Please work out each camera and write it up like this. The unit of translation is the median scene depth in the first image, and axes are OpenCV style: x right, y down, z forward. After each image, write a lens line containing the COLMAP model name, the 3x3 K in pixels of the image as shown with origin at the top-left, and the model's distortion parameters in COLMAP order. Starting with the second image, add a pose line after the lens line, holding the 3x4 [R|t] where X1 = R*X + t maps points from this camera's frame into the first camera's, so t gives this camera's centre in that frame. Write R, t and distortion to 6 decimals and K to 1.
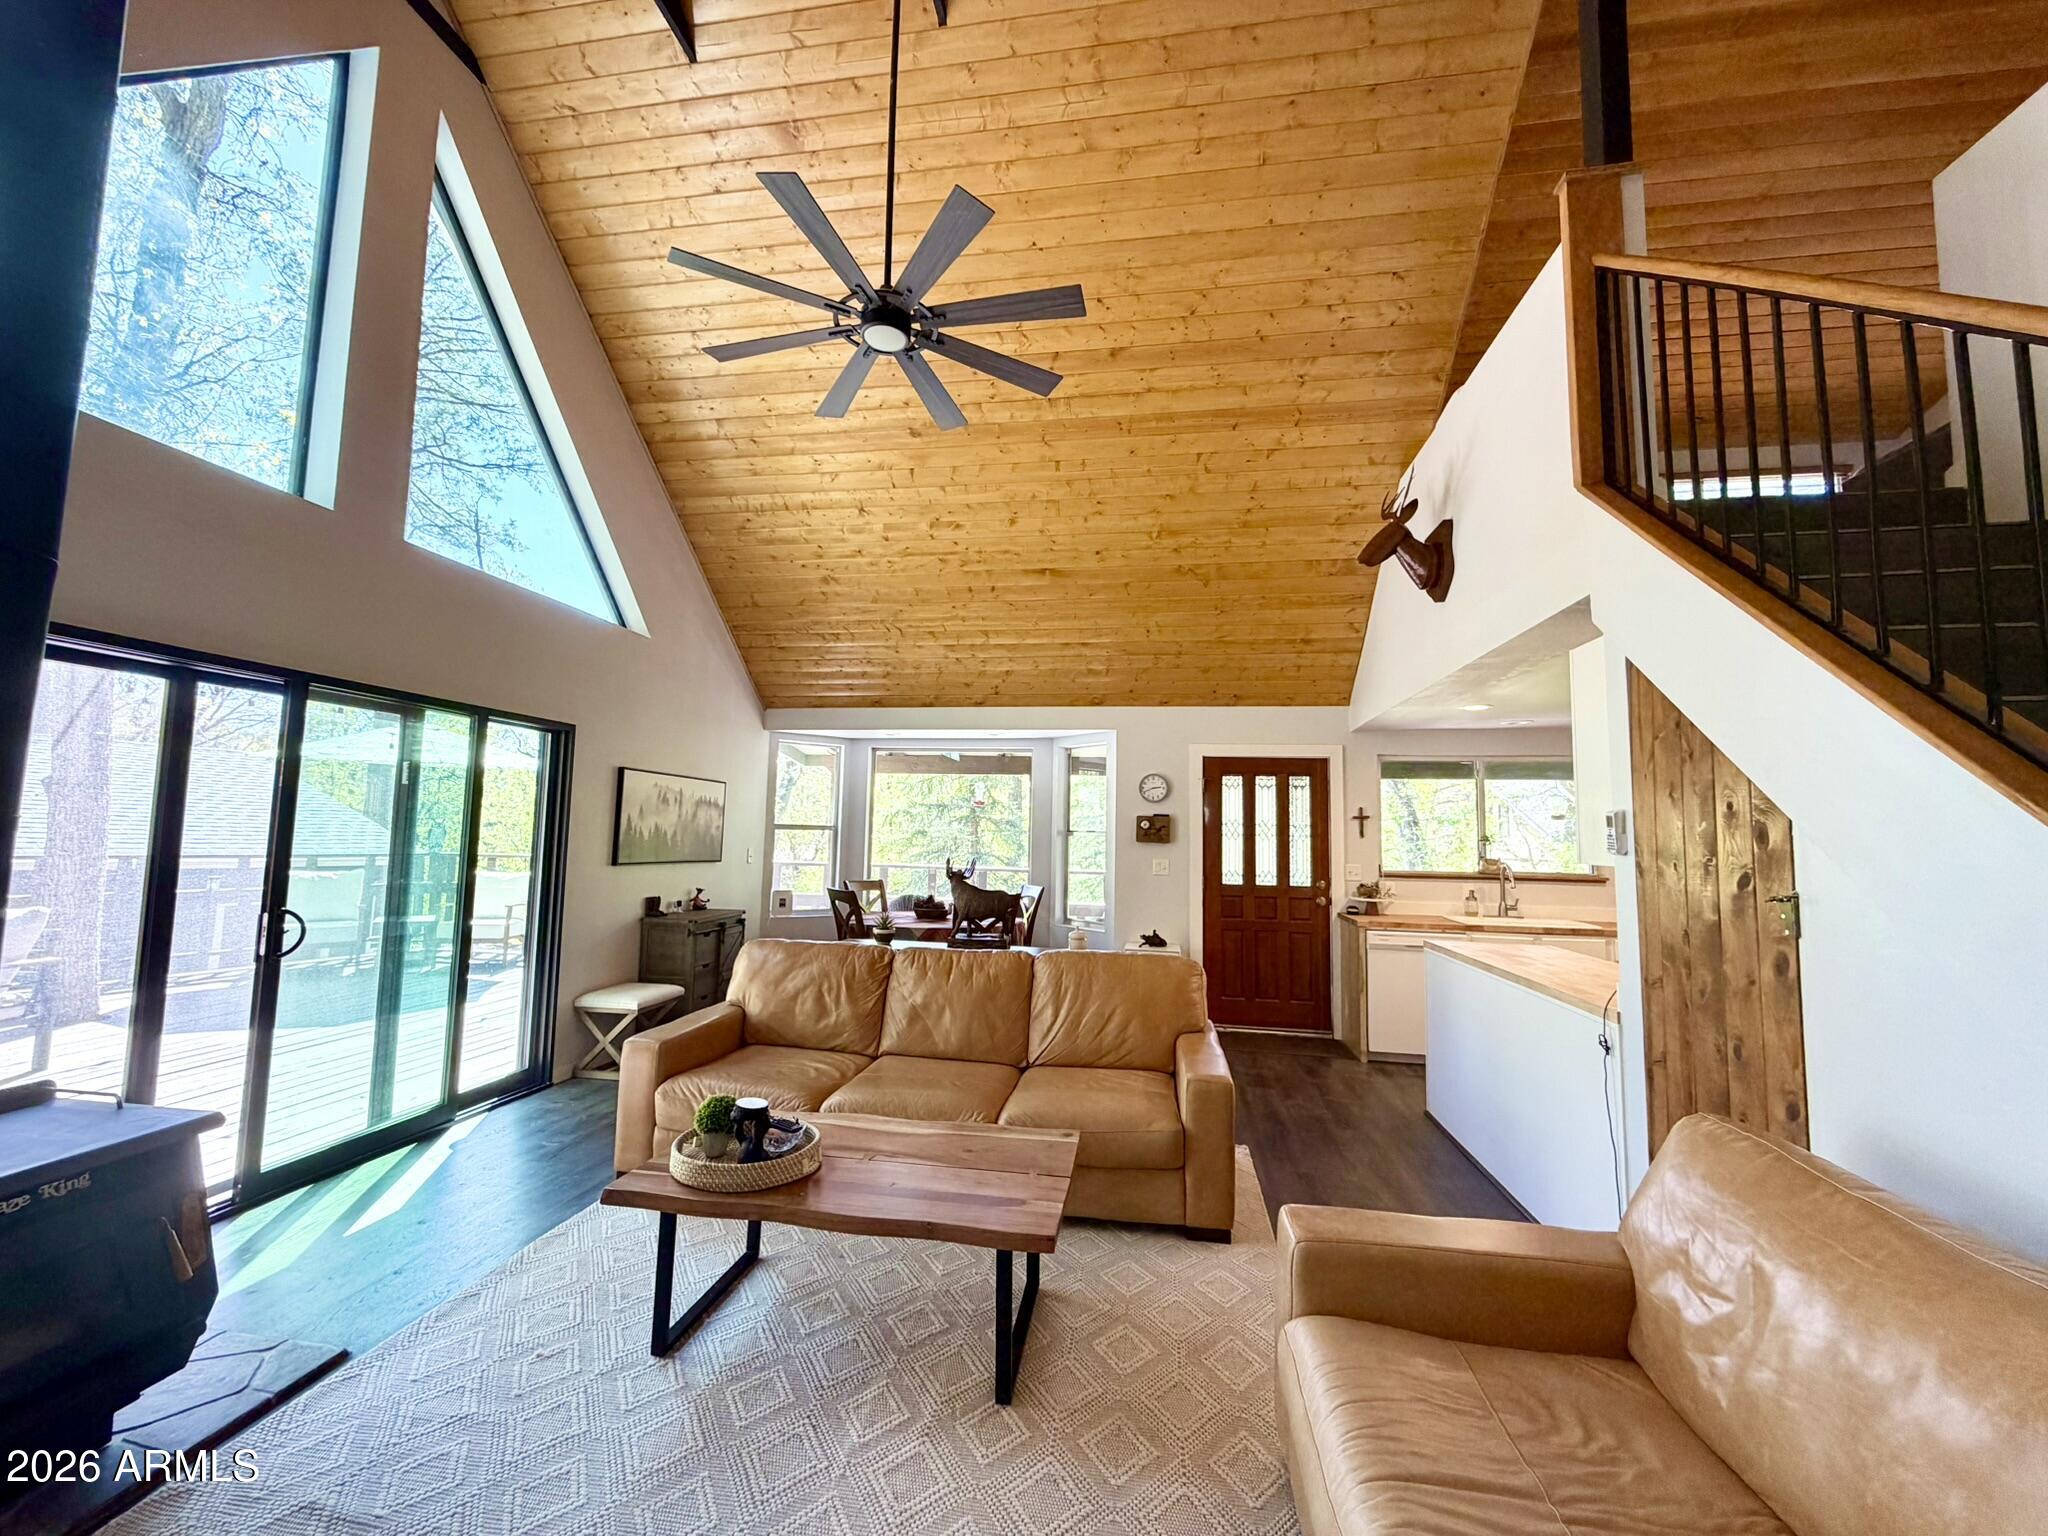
lens RADIAL K [[815.8, 0, 1019.0], [0, 815.8, 765.2], [0, 0, 1]] dist [0.000374, -0.000481]
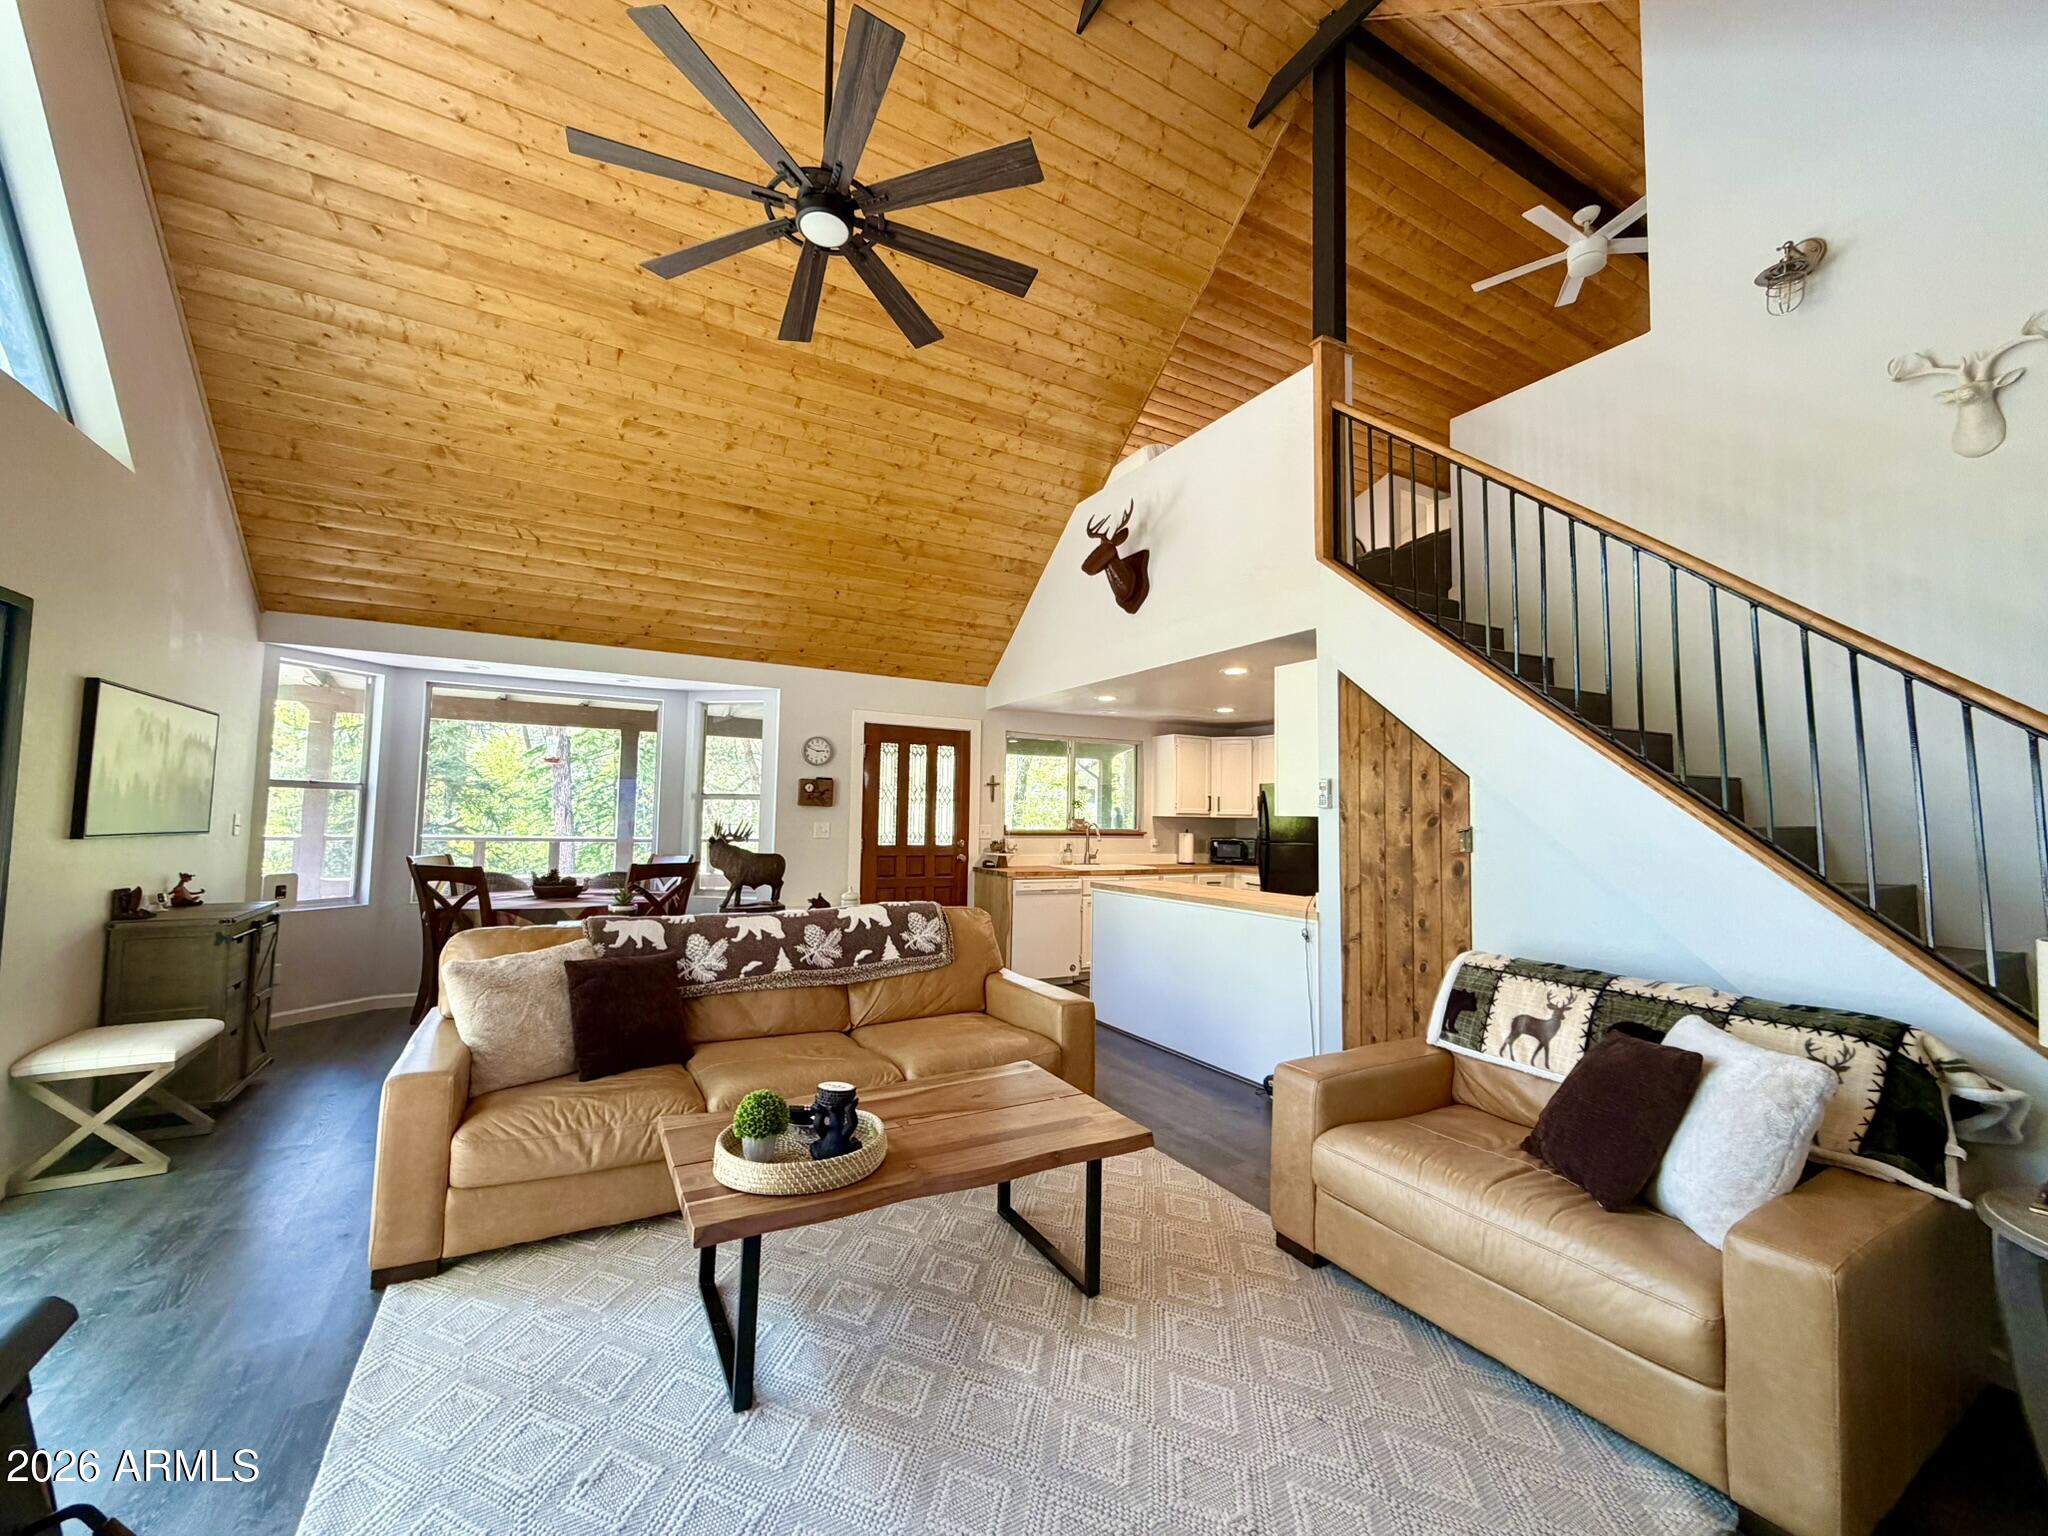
lens RADIAL K [[815.6, 0, 1019.0], [0, 815.6, 764.8], [0, 0, 1]] dist [0.000498, 0.000189]
pose [[0.781070, 0.033634, 0.623537, -0.300366], [-0.056053, 0.998294, 0.016366, 0.017219], [-0.621923, -0.047734, 0.781622, 0.084030]]
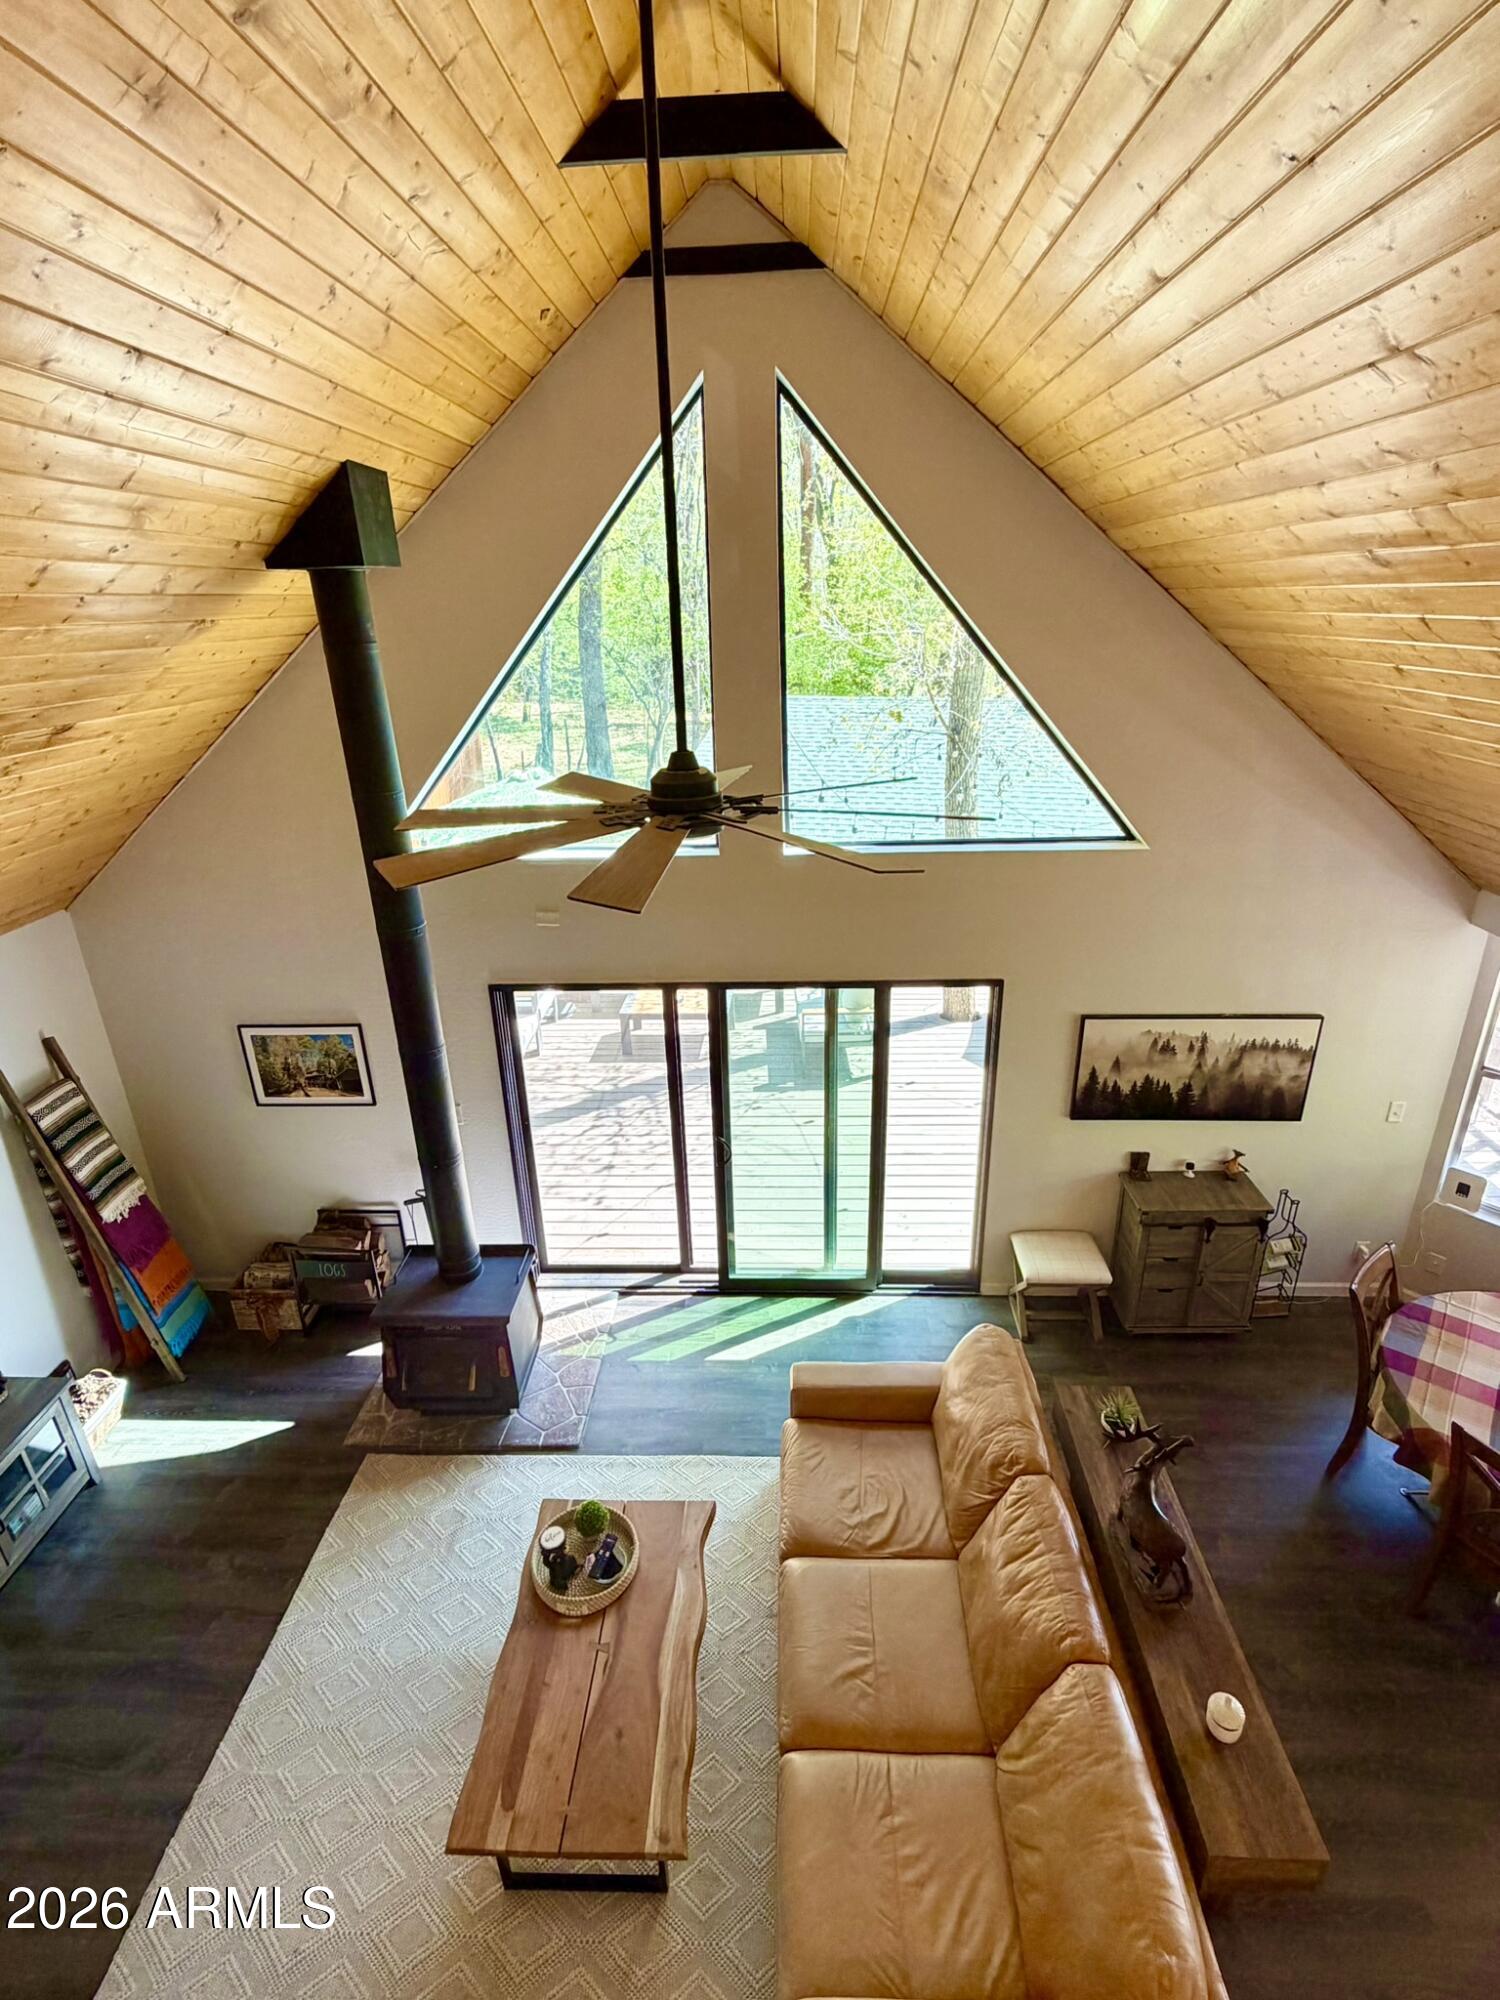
lens RADIAL K [[961.4, 0, 753.3], [0, 961.4, 998.6], [0, 0, 1]] dist [0.000432, 0.000588]
pose [[0.123317, 0.349932, -0.928623, 0.354747], [0.117341, 0.924059, 0.363794, -0.382864], [0.985406, -0.153828, 0.072890, 0.550633]]
